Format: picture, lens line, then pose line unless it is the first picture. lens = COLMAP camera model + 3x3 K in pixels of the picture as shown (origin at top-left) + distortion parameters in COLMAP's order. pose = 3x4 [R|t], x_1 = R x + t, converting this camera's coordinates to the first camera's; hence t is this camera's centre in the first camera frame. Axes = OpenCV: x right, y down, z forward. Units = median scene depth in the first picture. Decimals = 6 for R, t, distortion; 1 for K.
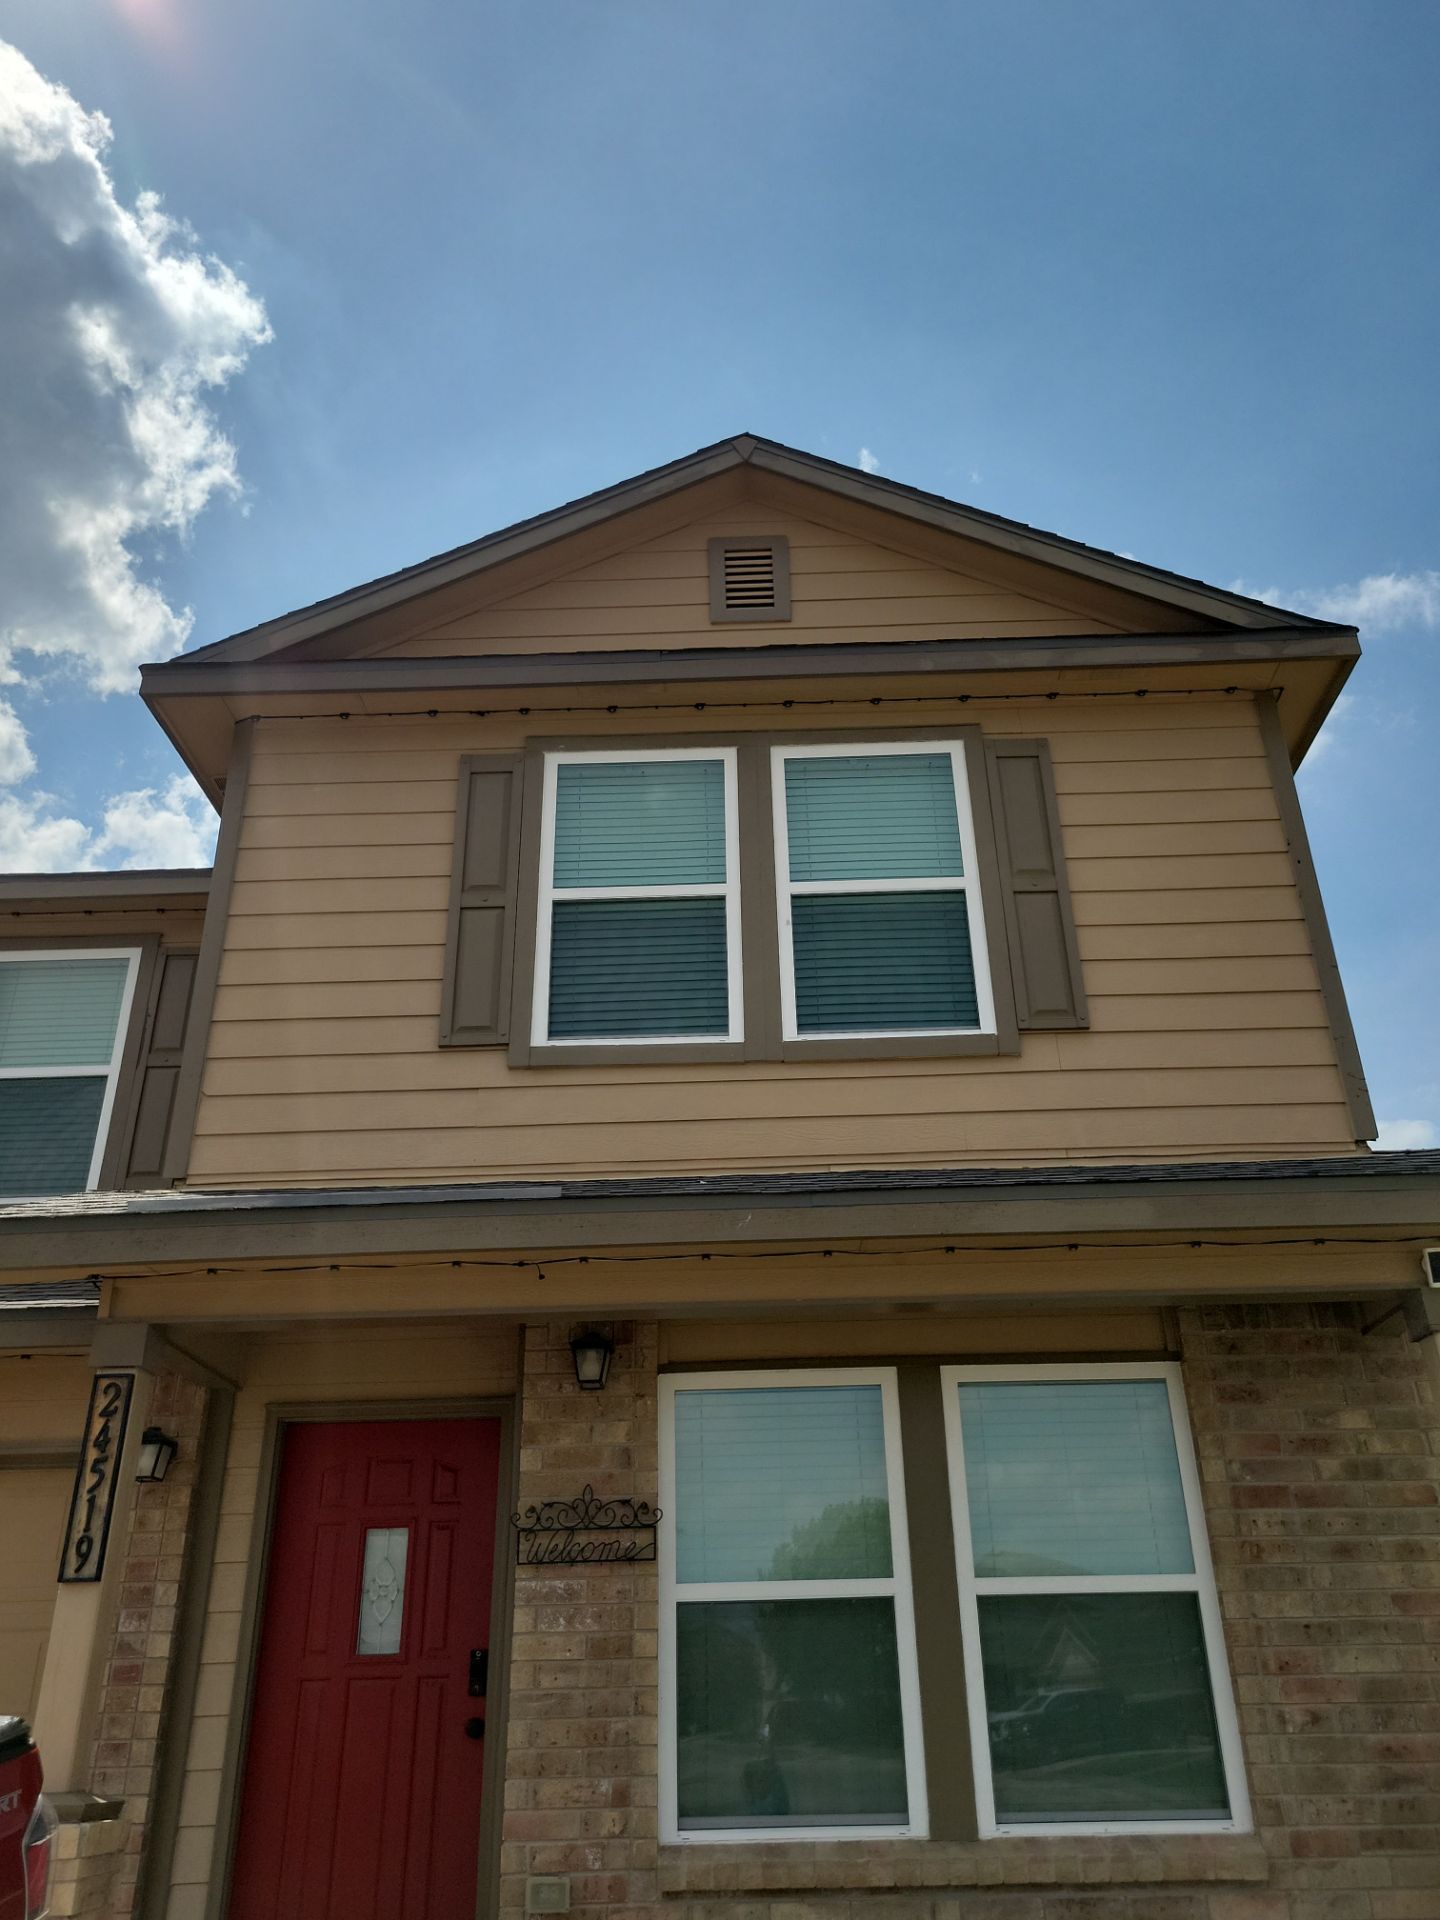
lens RADIAL K [[1466.5, 0, 765.3], [0, 1466.5, 926.3], [0, 0, 1]] dist [0.028117, -0.005466]
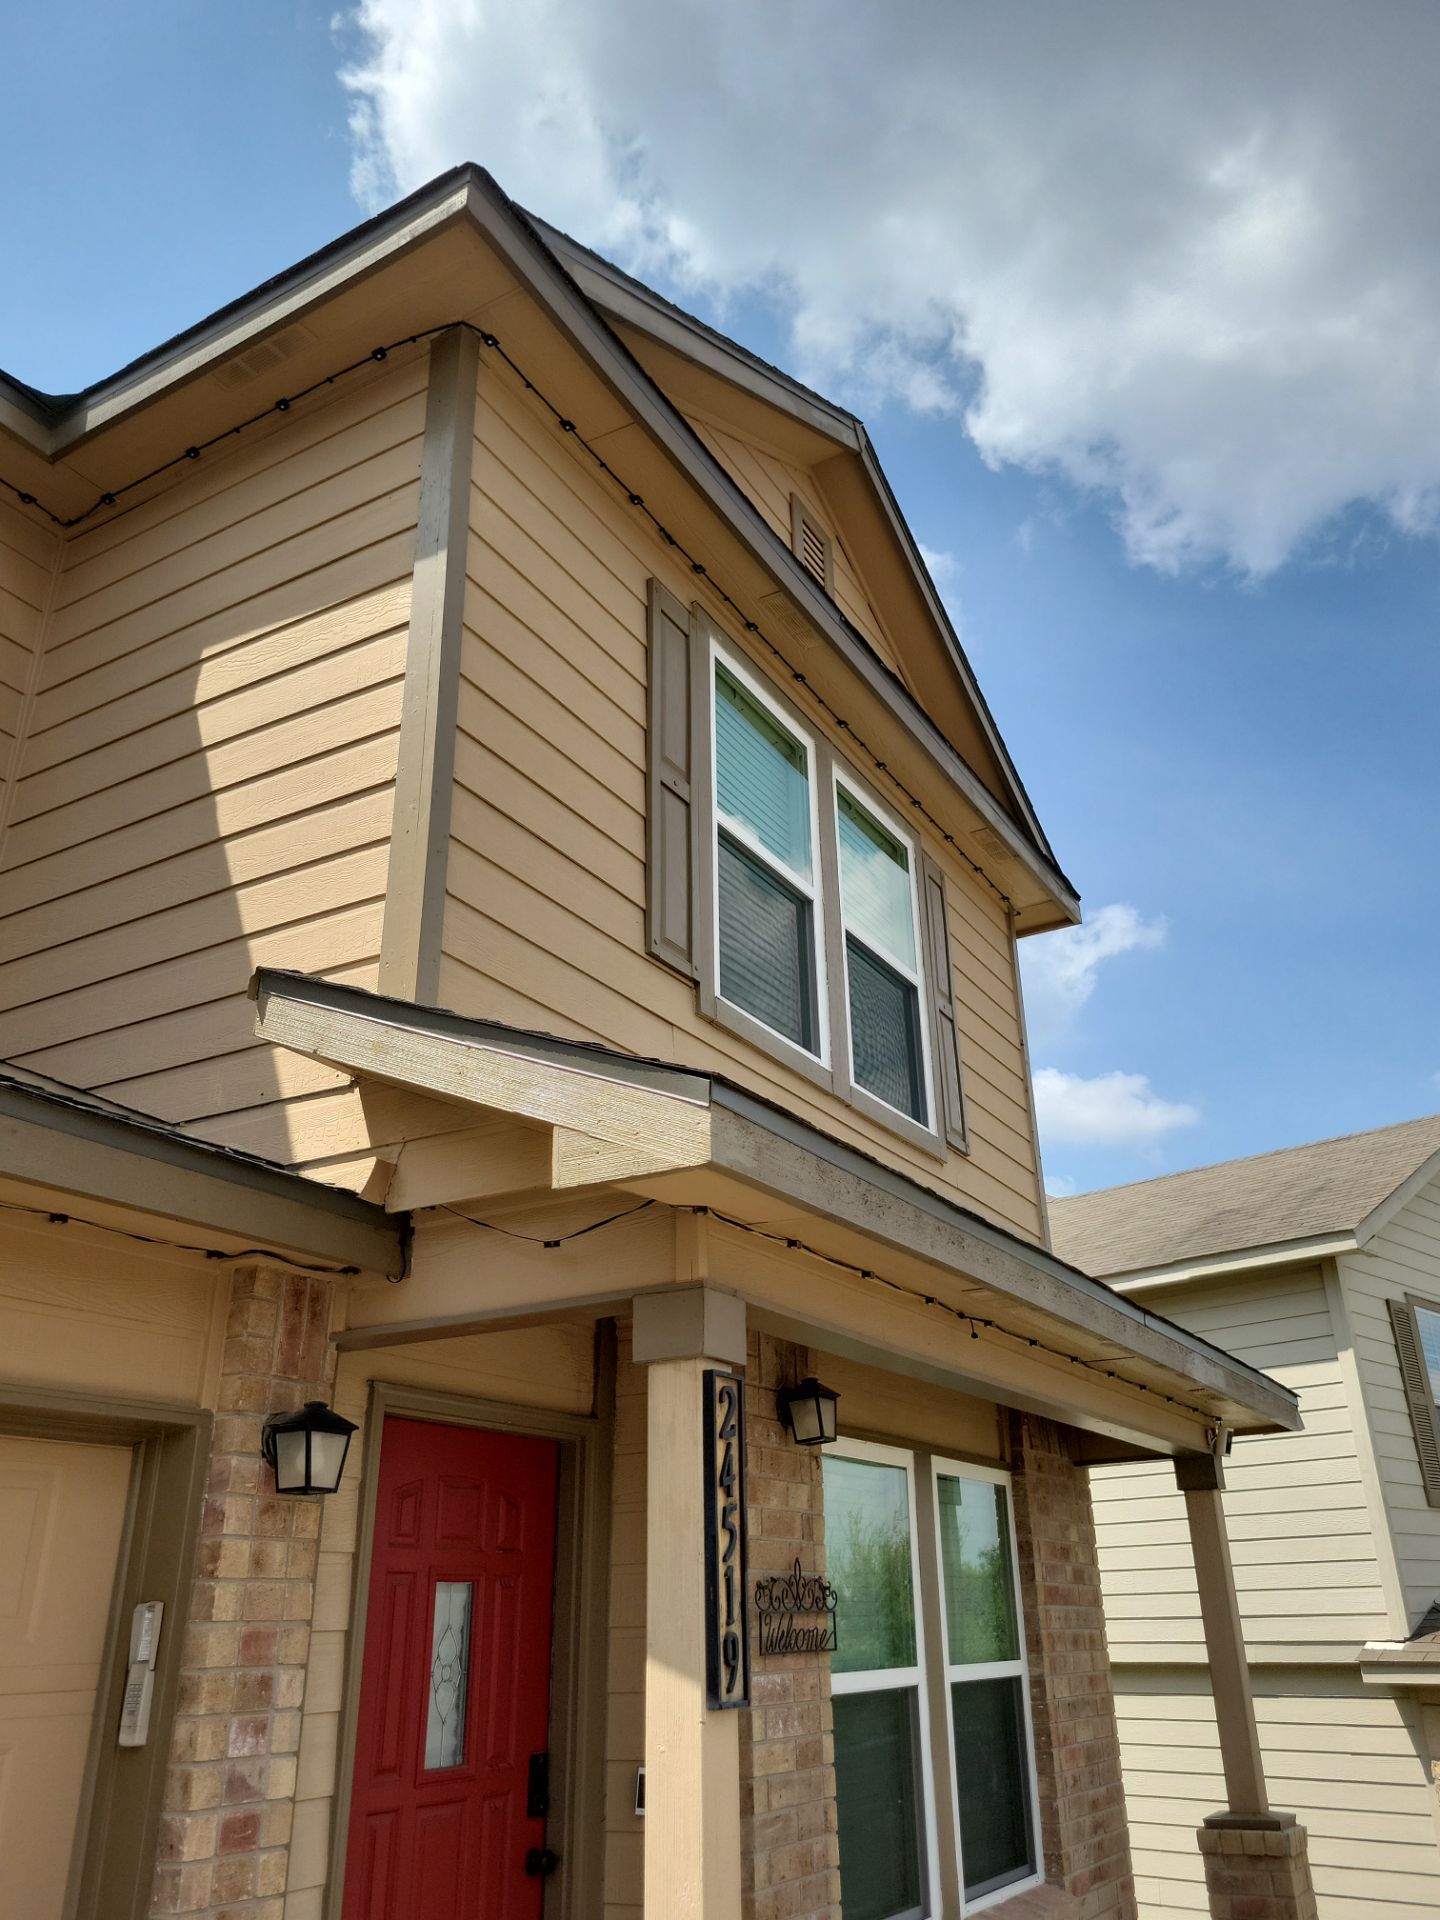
lens RADIAL K [[1449.4, 0, 708.8], [0, 1449.4, 977.8], [0, 0, 1]] dist [0.056049, -0.033340]
pose [[0.505985, 0.361268, 0.783240, -0.906994], [-0.403985, 0.901562, -0.154863, 0.227257], [-0.762086, -0.238059, 0.602123, 0.607952]]
